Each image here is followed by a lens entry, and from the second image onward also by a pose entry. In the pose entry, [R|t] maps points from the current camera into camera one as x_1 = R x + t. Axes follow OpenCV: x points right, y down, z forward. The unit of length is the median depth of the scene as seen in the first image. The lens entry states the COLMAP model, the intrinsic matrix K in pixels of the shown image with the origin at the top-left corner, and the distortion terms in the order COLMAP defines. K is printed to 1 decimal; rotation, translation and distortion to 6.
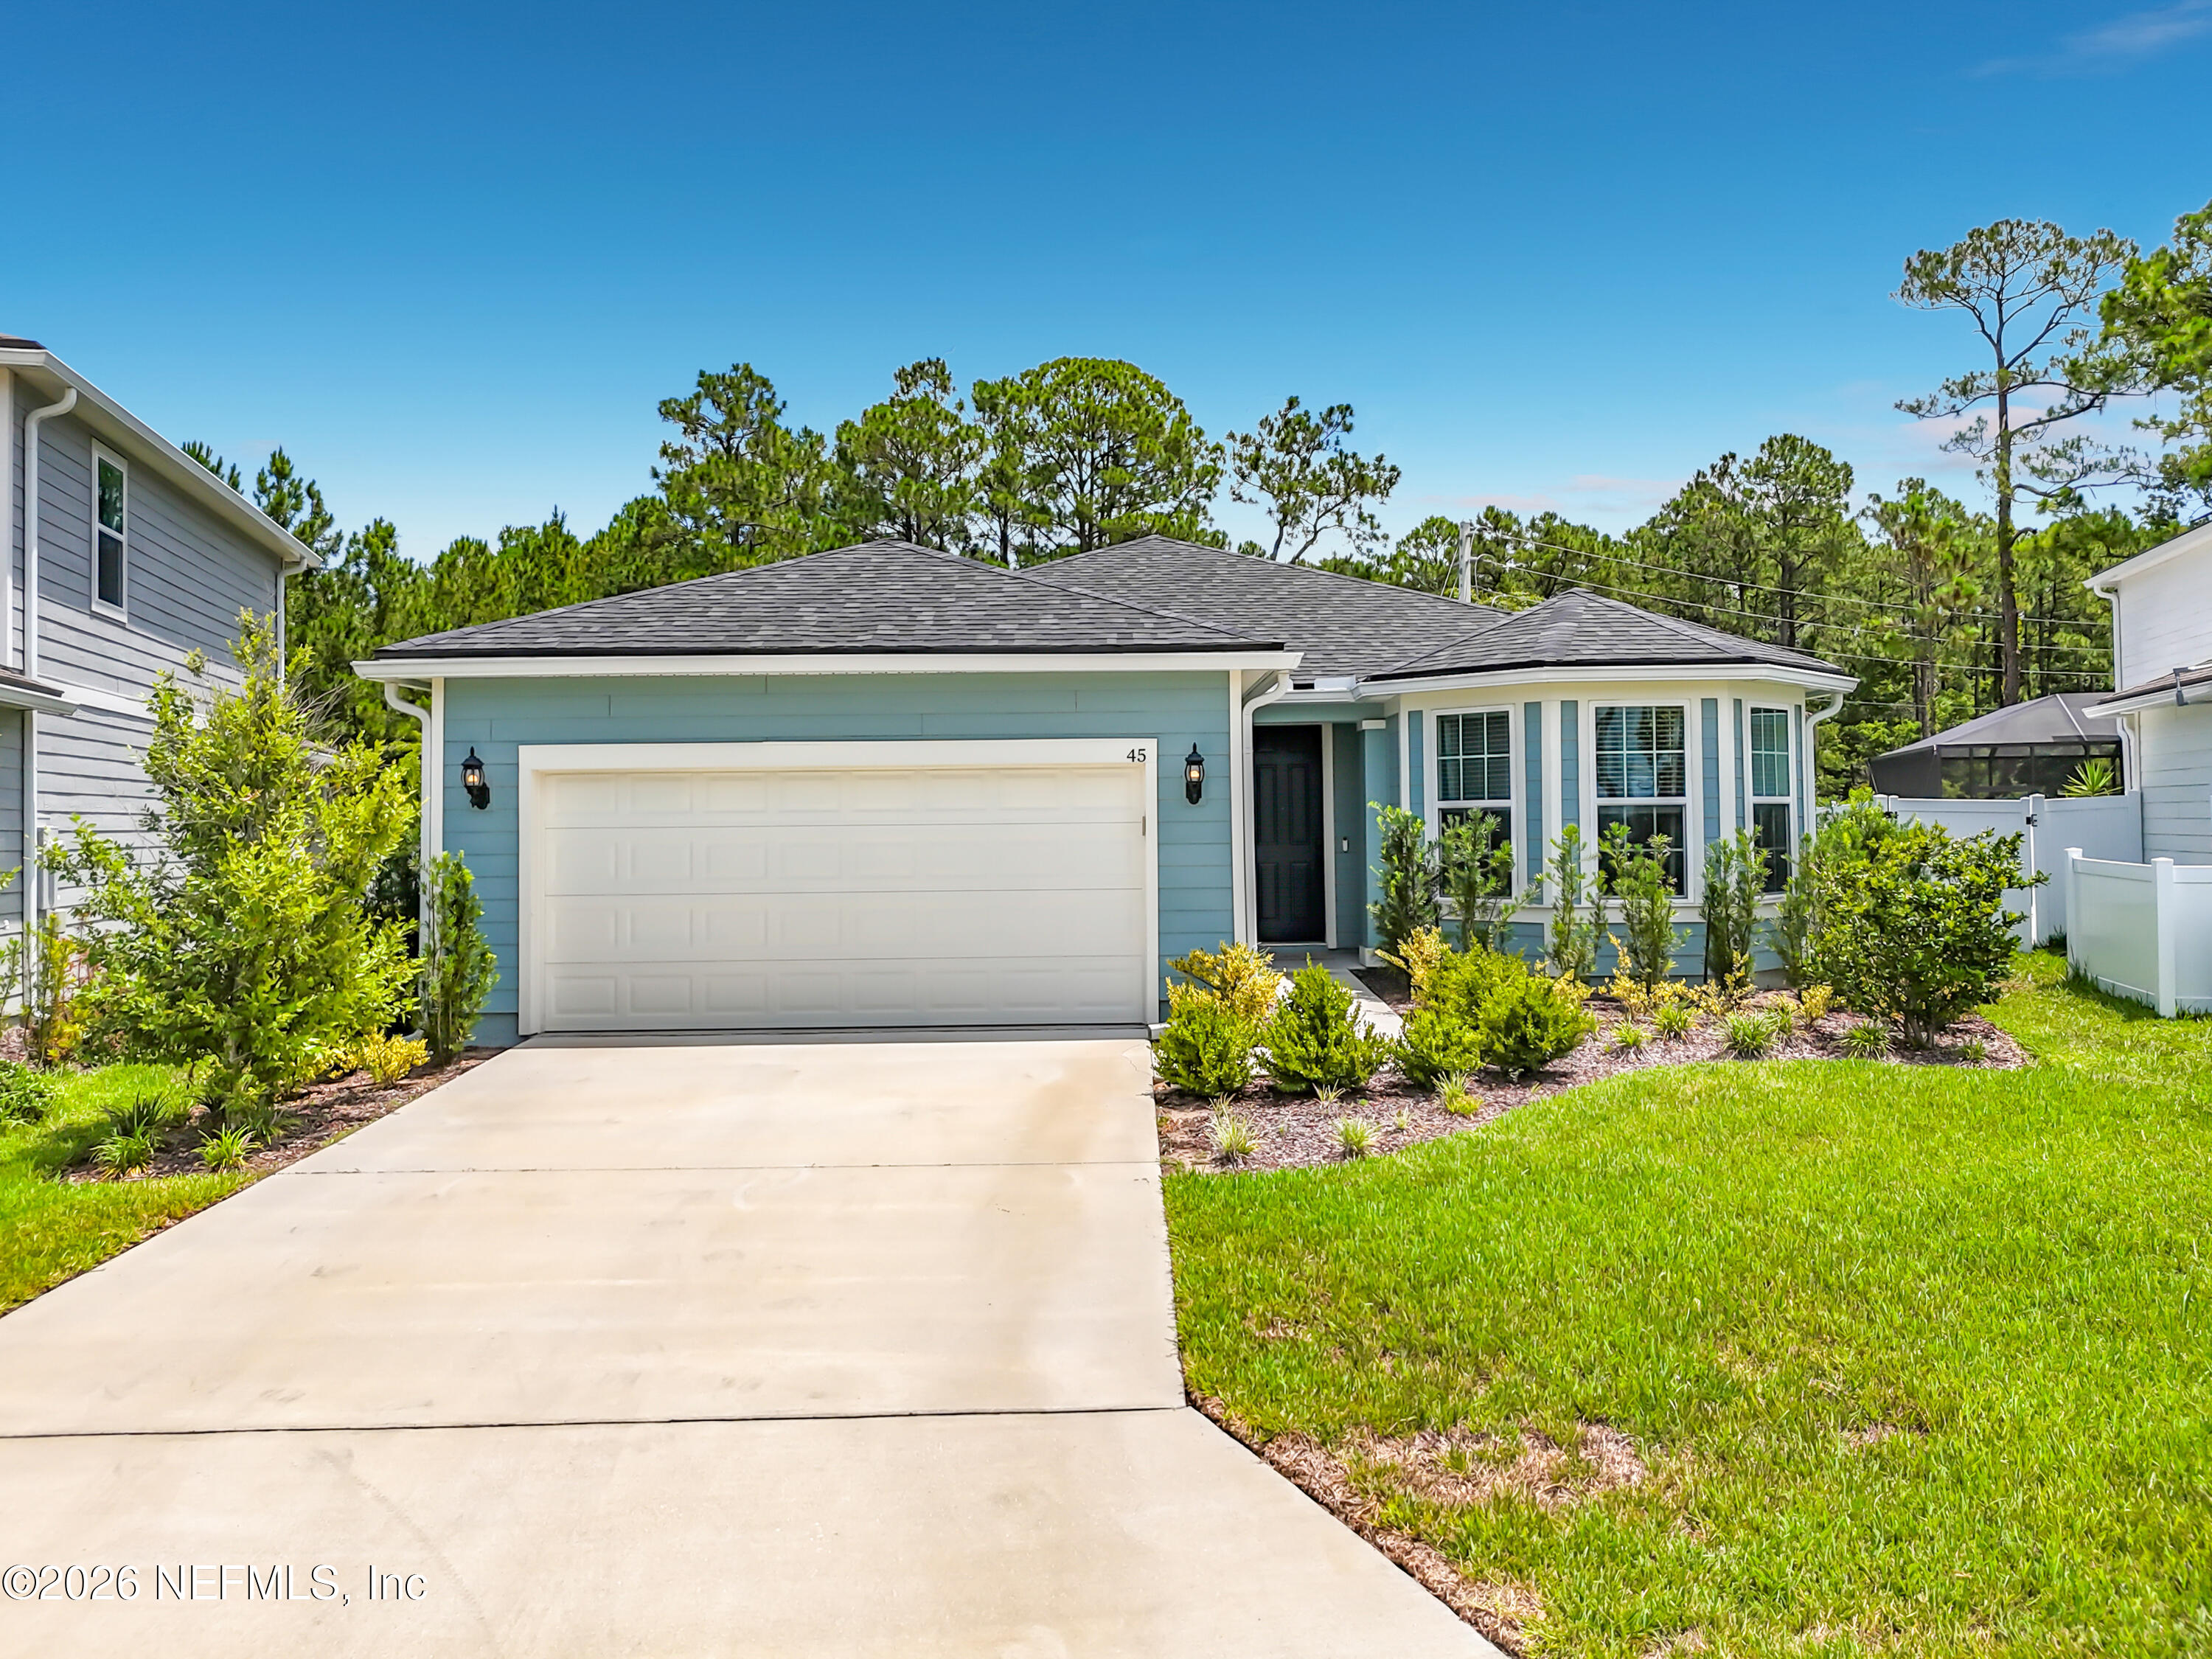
lens RADIAL K [[1658.7, 0, 1113.9], [0, 1658.7, 781.7], [0, 0, 1]] dist [0.044503, -0.067781]
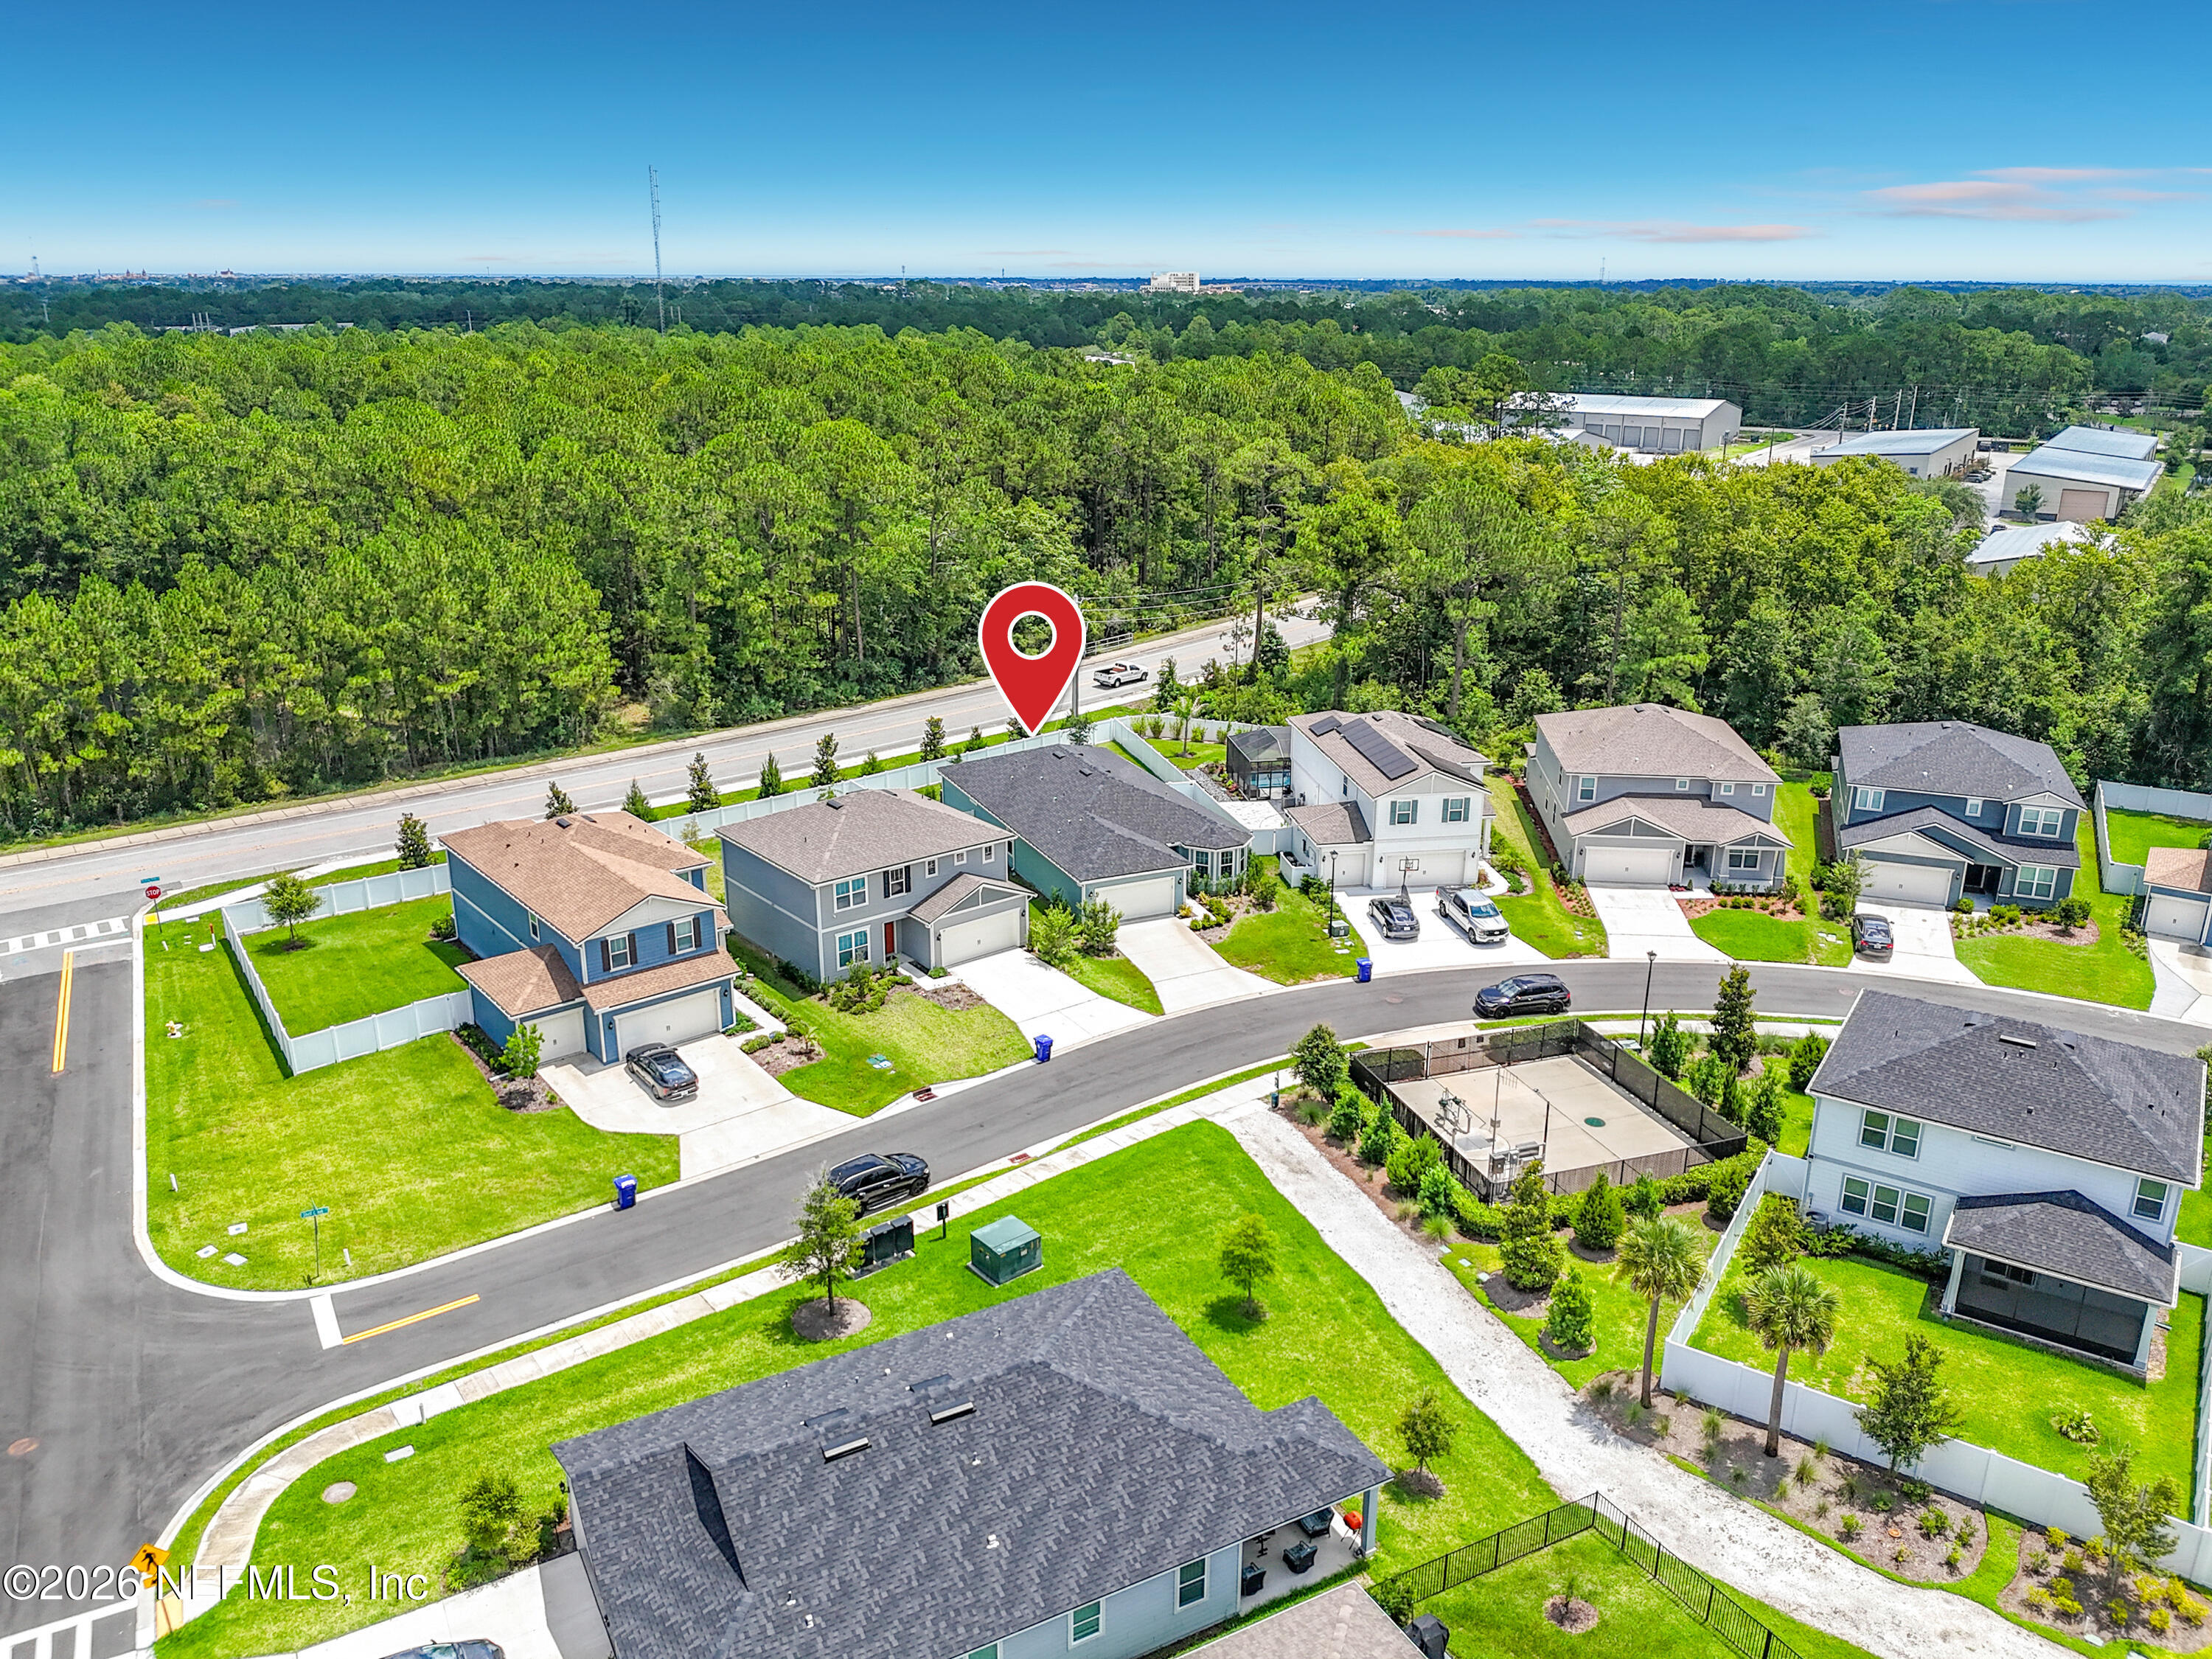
lens RADIAL K [[1578.9, 0, 1106.0], [0, 1578.9, 829.5], [0, 0, 1]] dist [0.089272, -0.077489]
pose [[0.910558, -0.116304, 0.396684, -0.660235], [-0.025694, 0.941827, 0.335113, -0.562779], [-0.412583, -0.315332, 0.854600, -1.049634]]
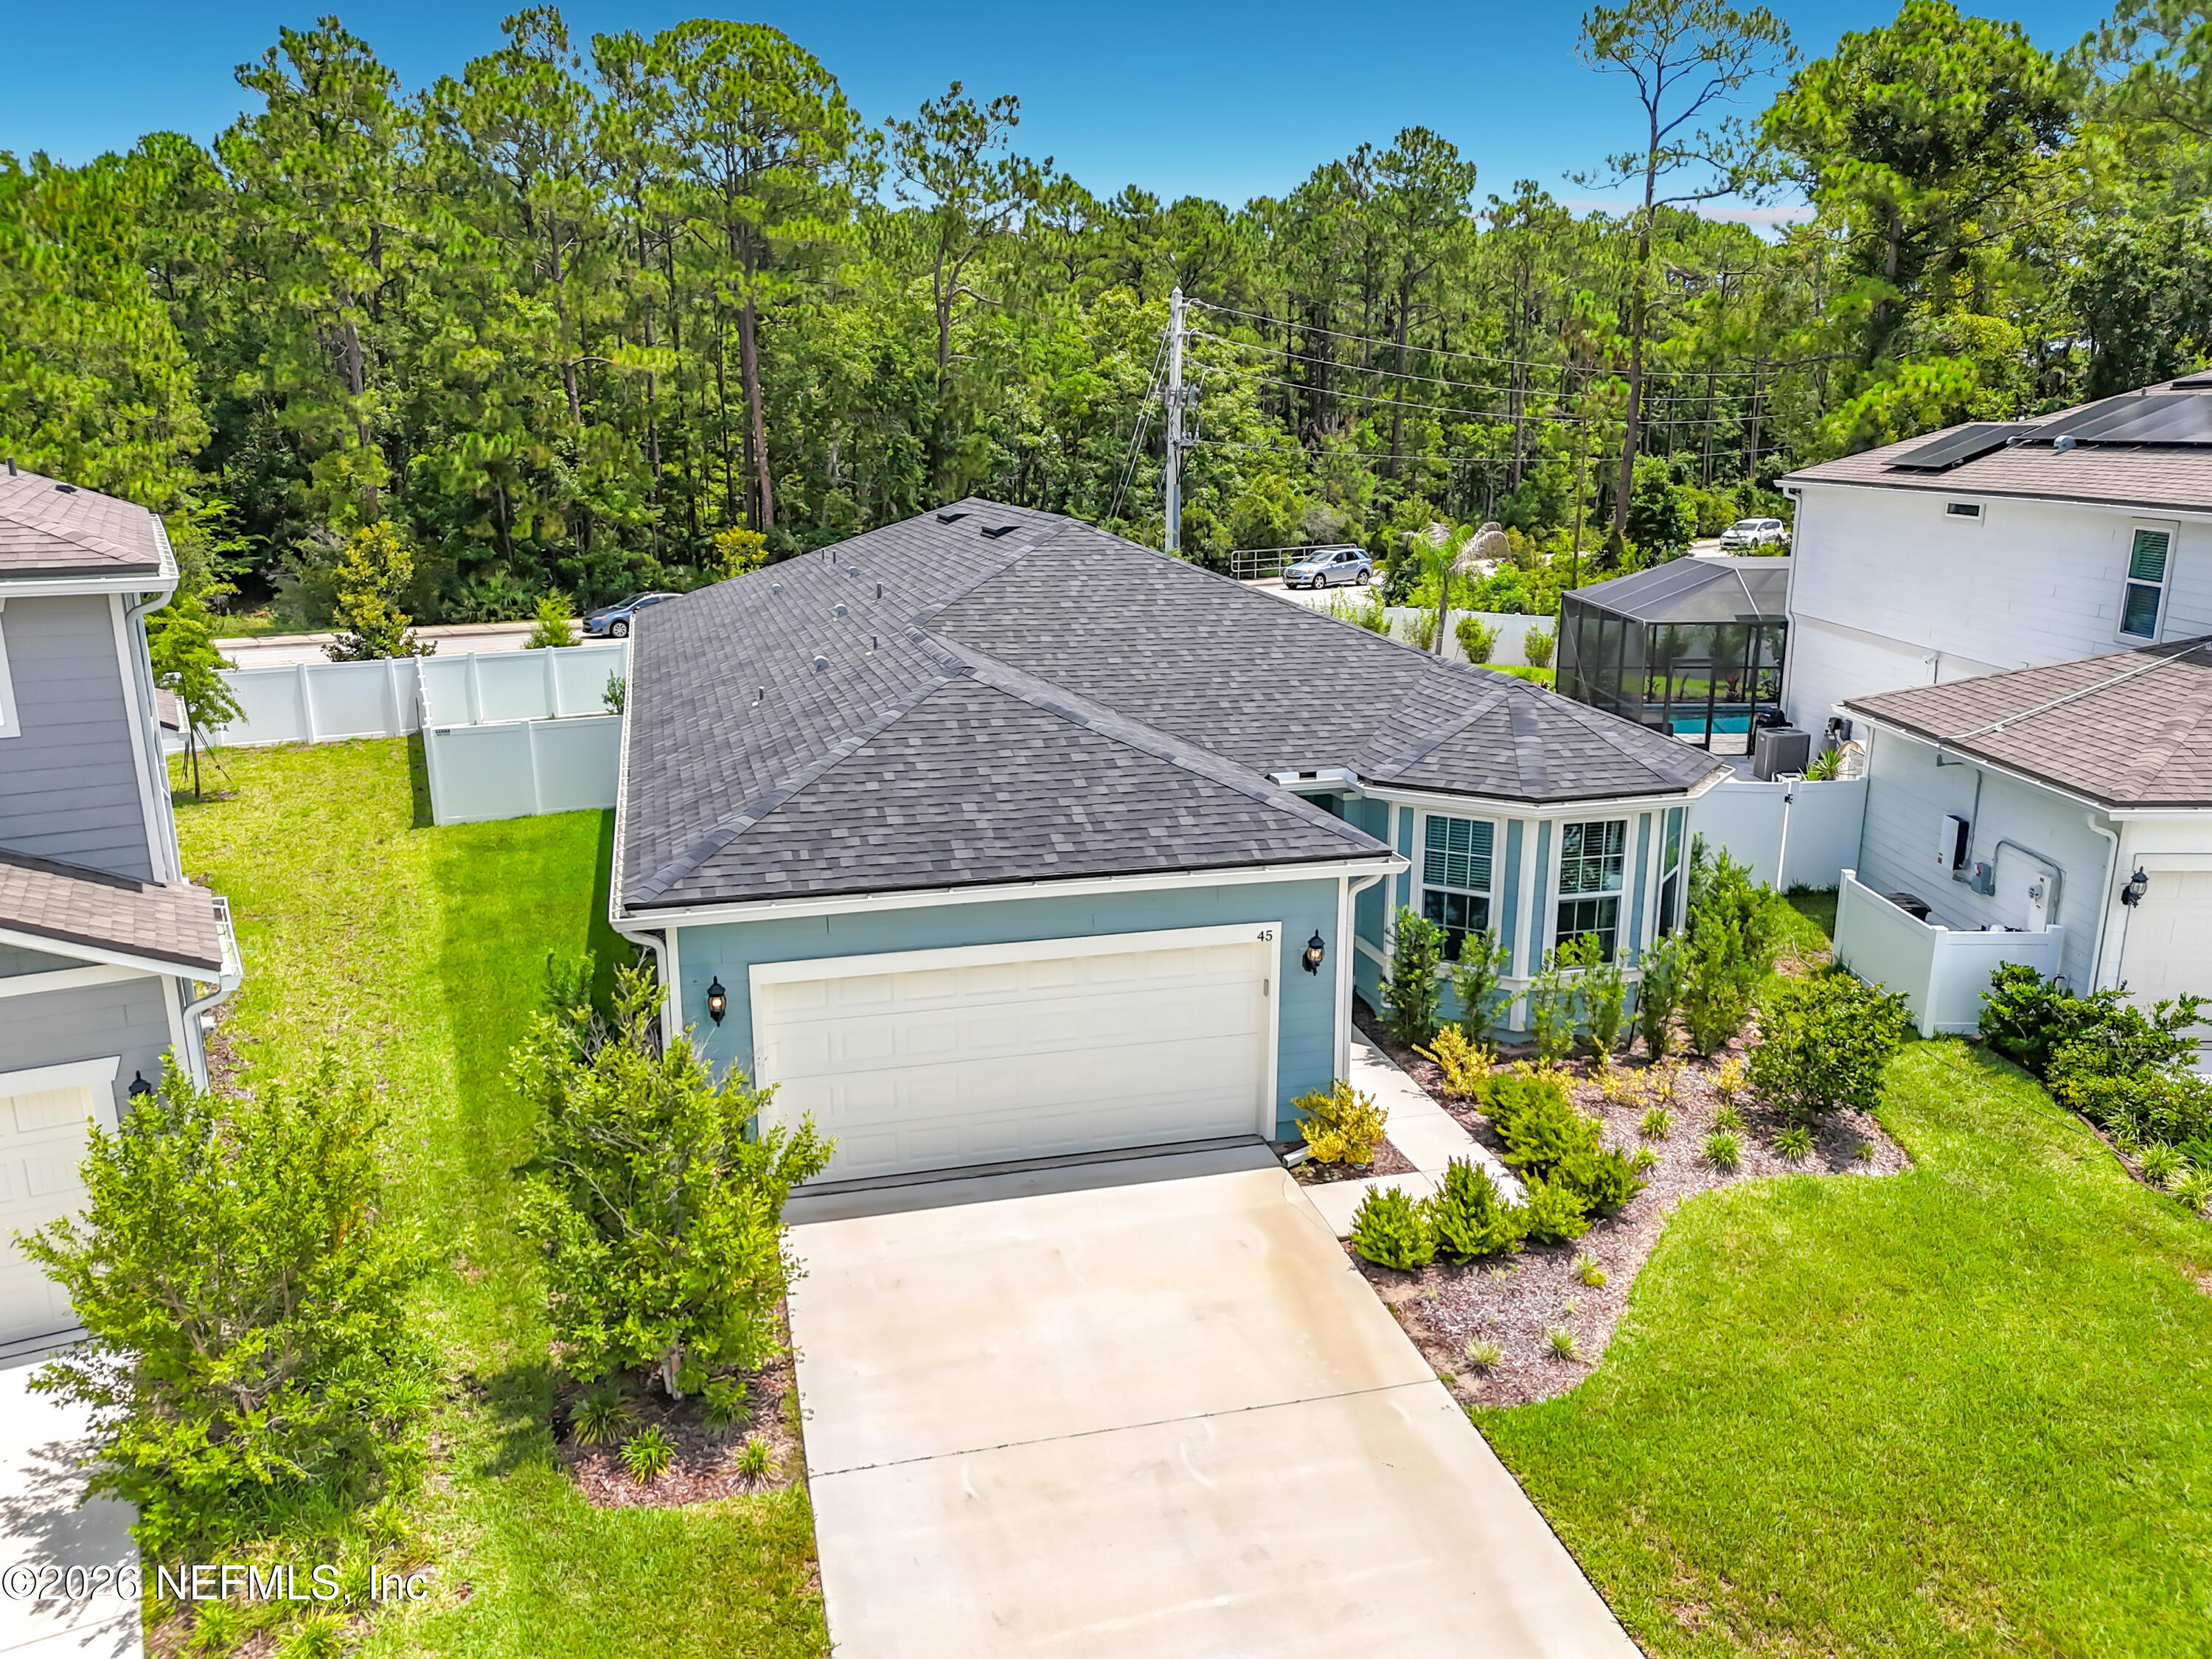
lens RADIAL K [[1662.2, 0, 1115.8], [0, 1662.2, 884.2], [0, 0, 1]] dist [0.035954, -0.043774]
pose [[0.966092, -0.056860, 0.251858, -0.088570], [-0.017423, 0.958870, 0.283310, -0.088428], [-0.257609, -0.278092, 0.925366, -0.019265]]
